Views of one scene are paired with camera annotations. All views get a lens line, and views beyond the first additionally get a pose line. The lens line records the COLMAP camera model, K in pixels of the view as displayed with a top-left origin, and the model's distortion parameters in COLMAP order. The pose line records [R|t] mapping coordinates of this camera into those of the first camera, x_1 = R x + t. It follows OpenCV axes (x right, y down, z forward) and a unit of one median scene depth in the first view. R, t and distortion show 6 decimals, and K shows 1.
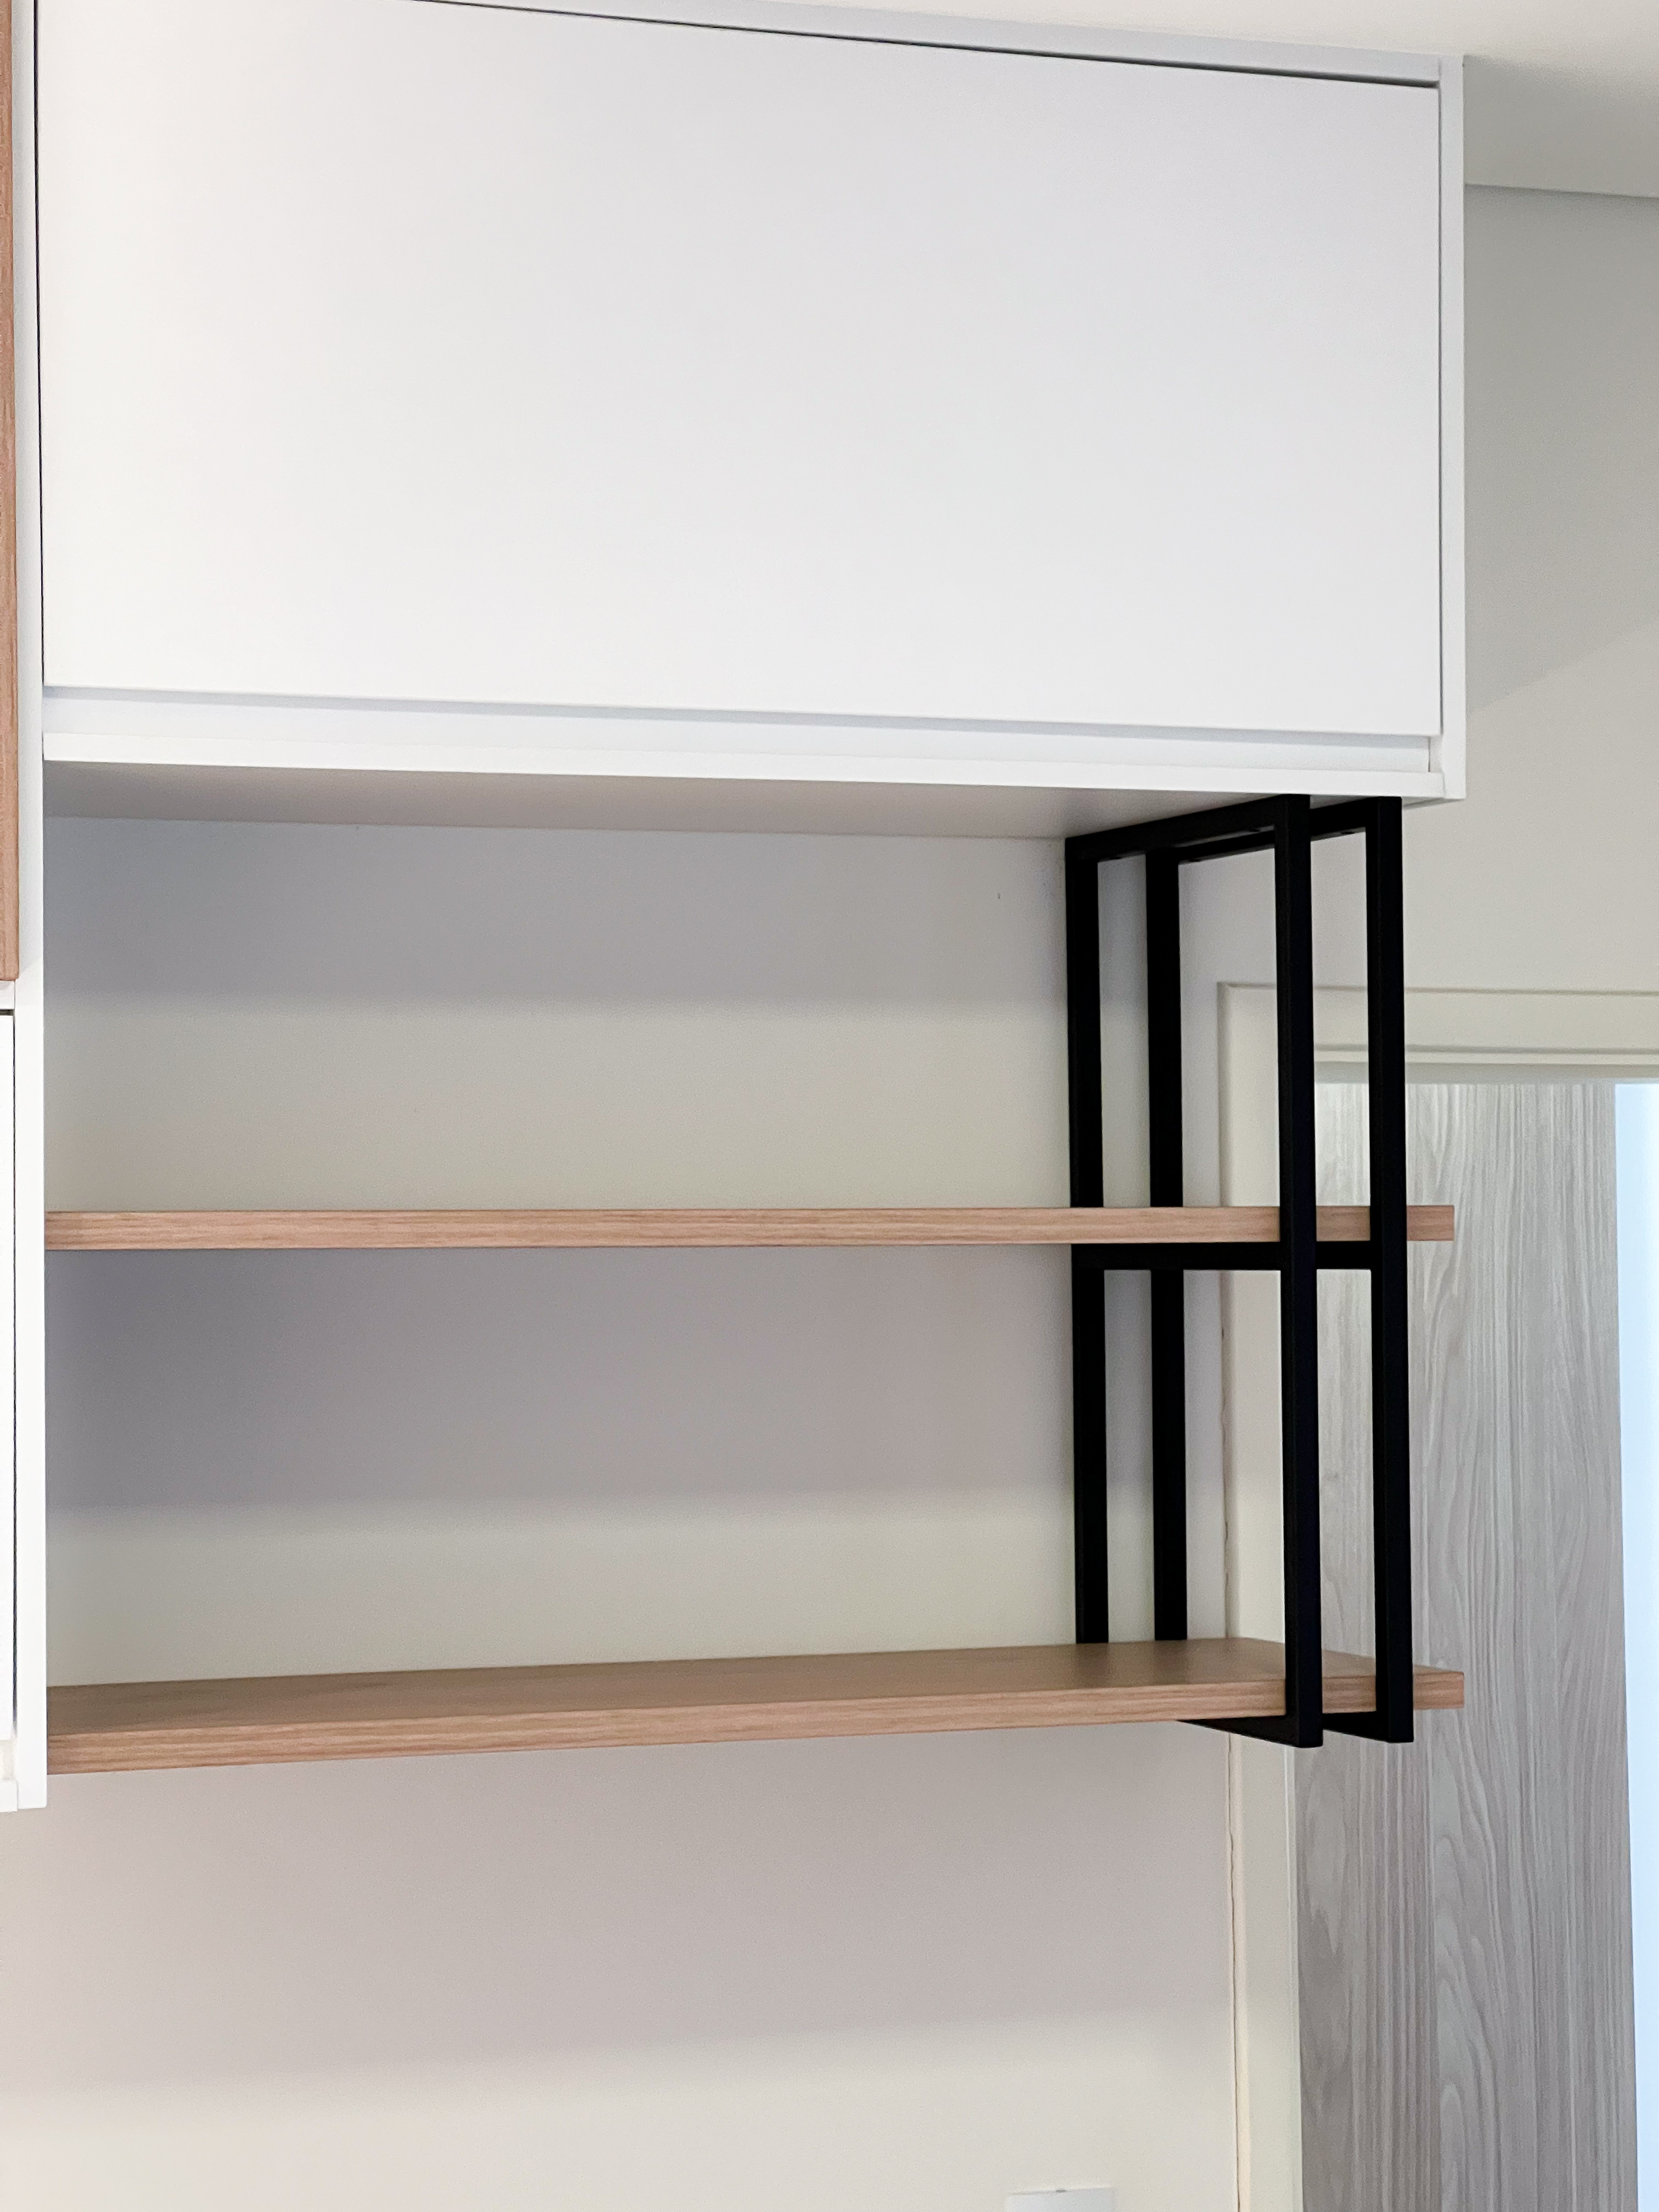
lens RADIAL K [[4970.6, 0, 822.4], [0, 4970.6, 1109.2], [0, 0, 1]] dist [0.145534, 0.000000]
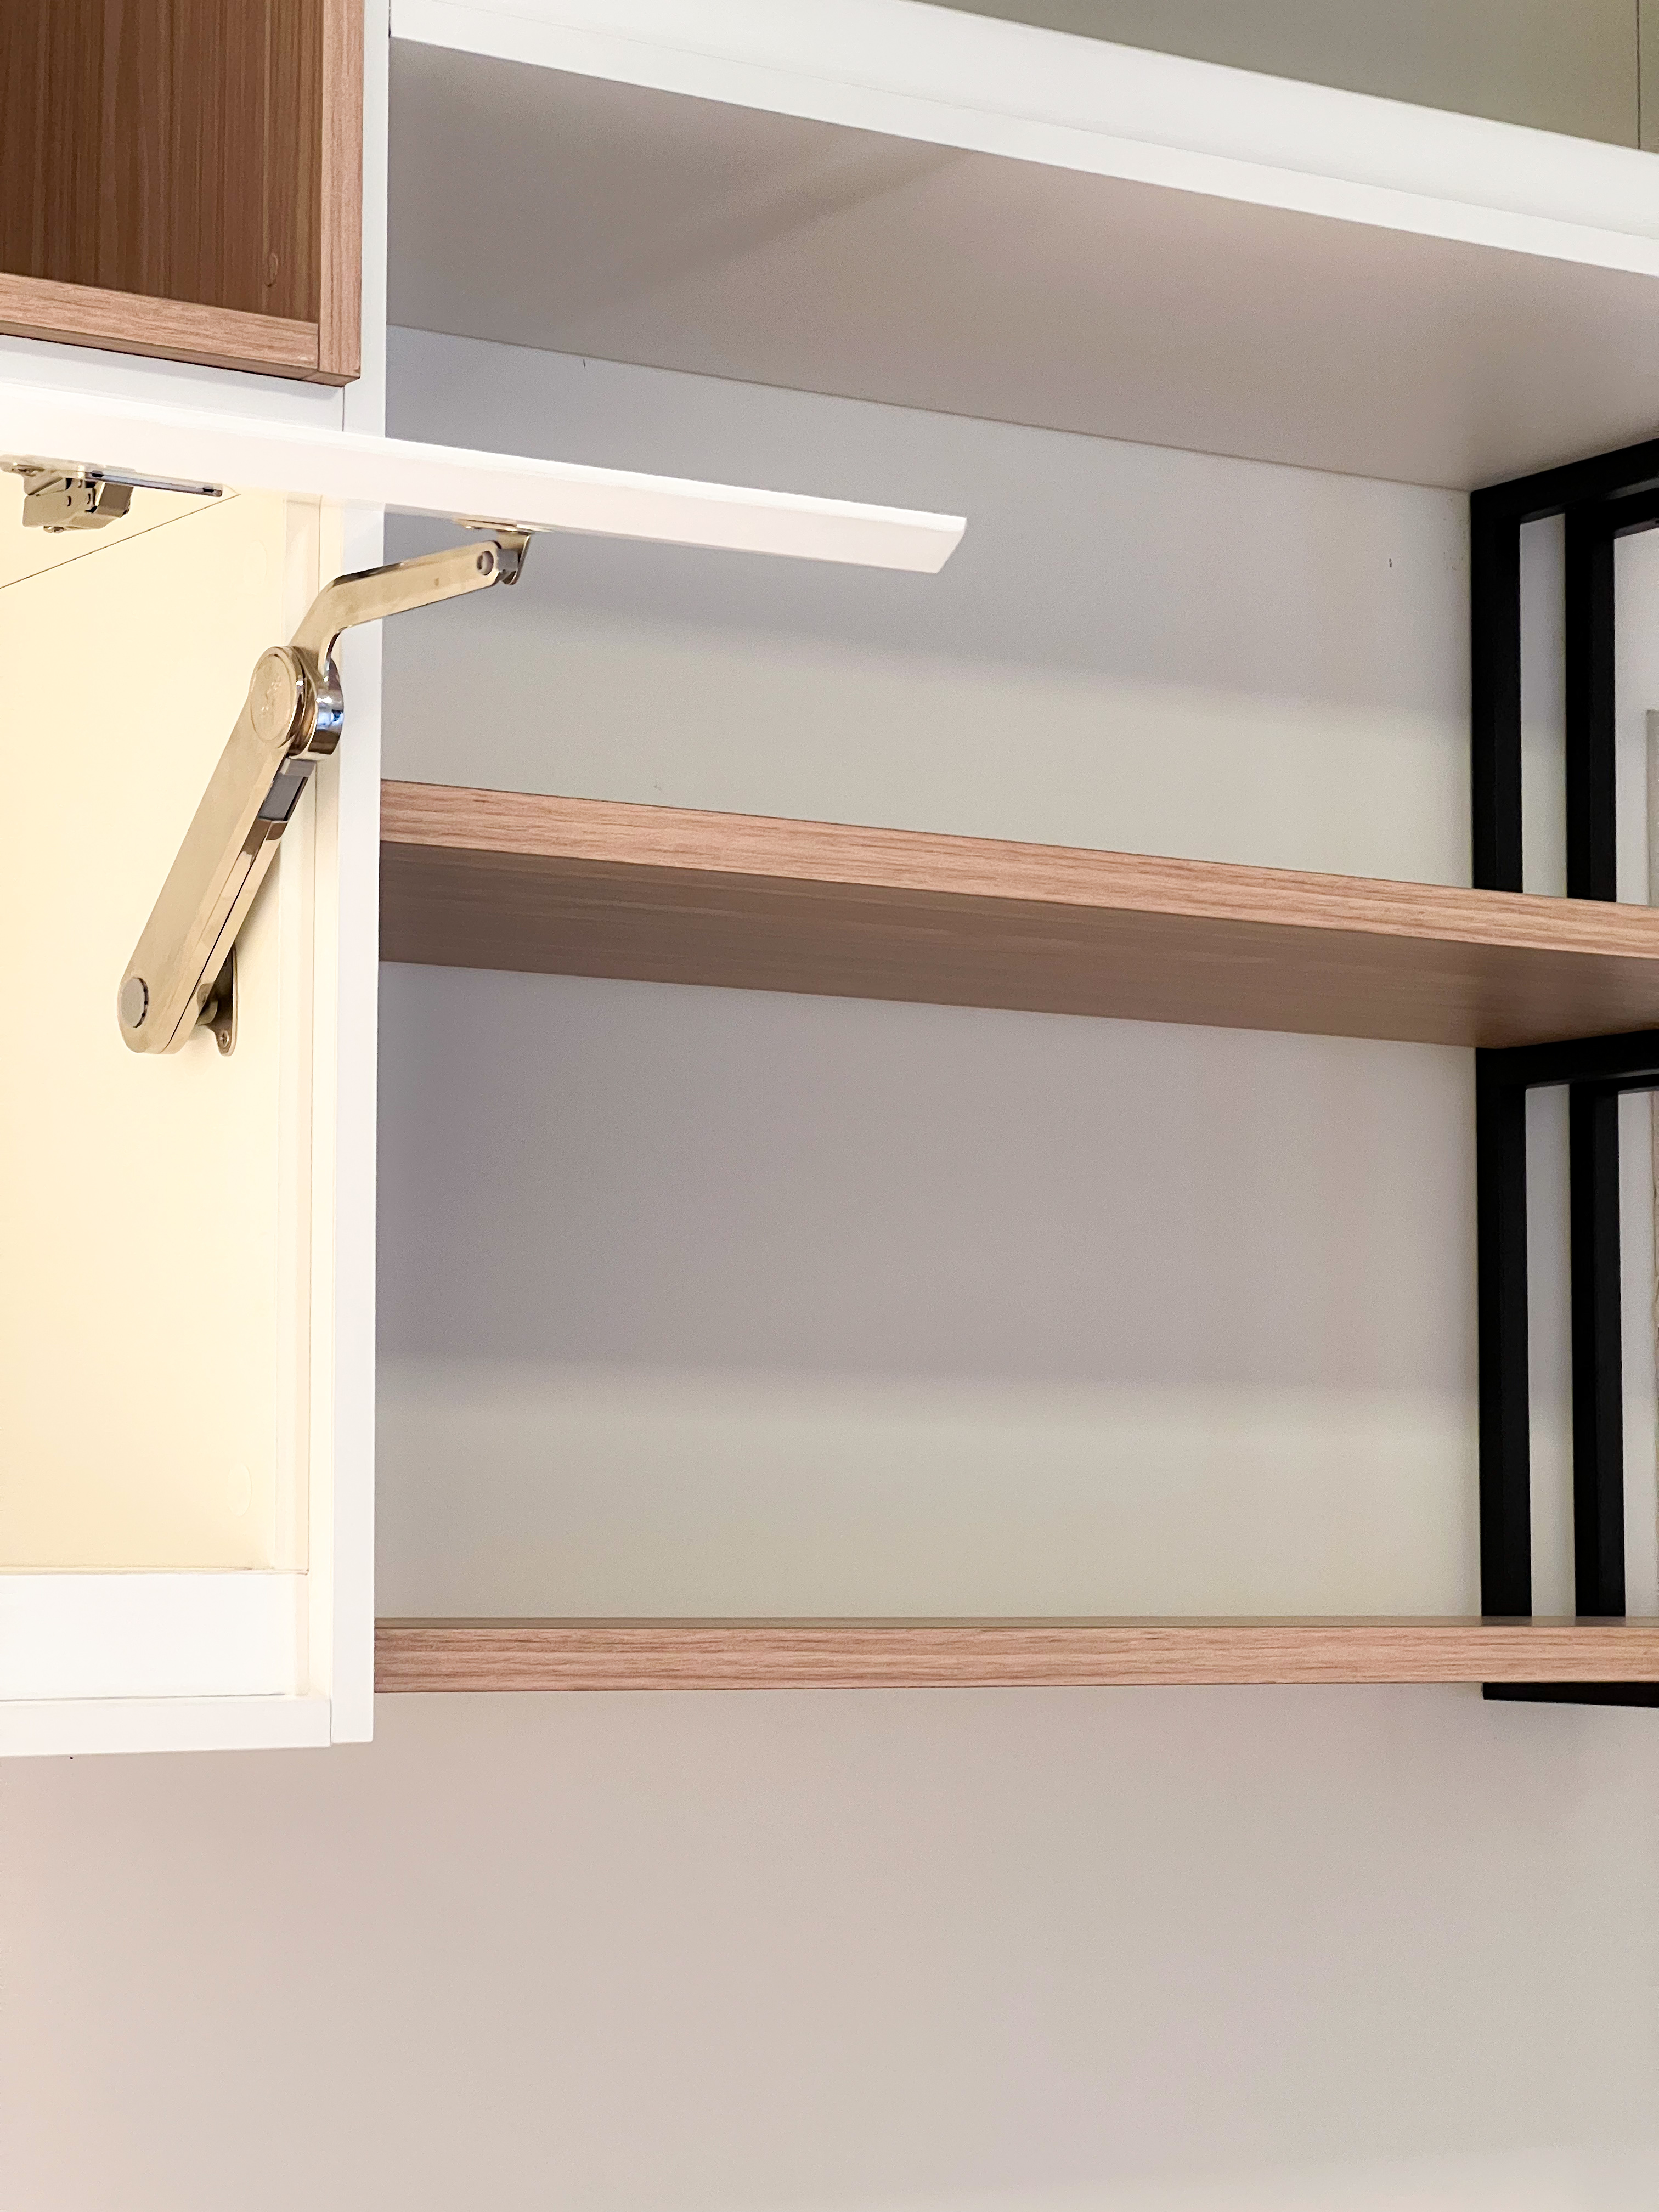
lens RADIAL K [[4970.6, 0, 837.3], [0, 4970.6, 1103.6], [0, 0, 1]] dist [0.145534, 0.000000]
pose [[0.979452, 0.031538, 0.199194, -0.211818], [-0.019020, 0.997740, -0.064450, 0.095634], [-0.200777, 0.059337, 0.977838, 0.378706]]
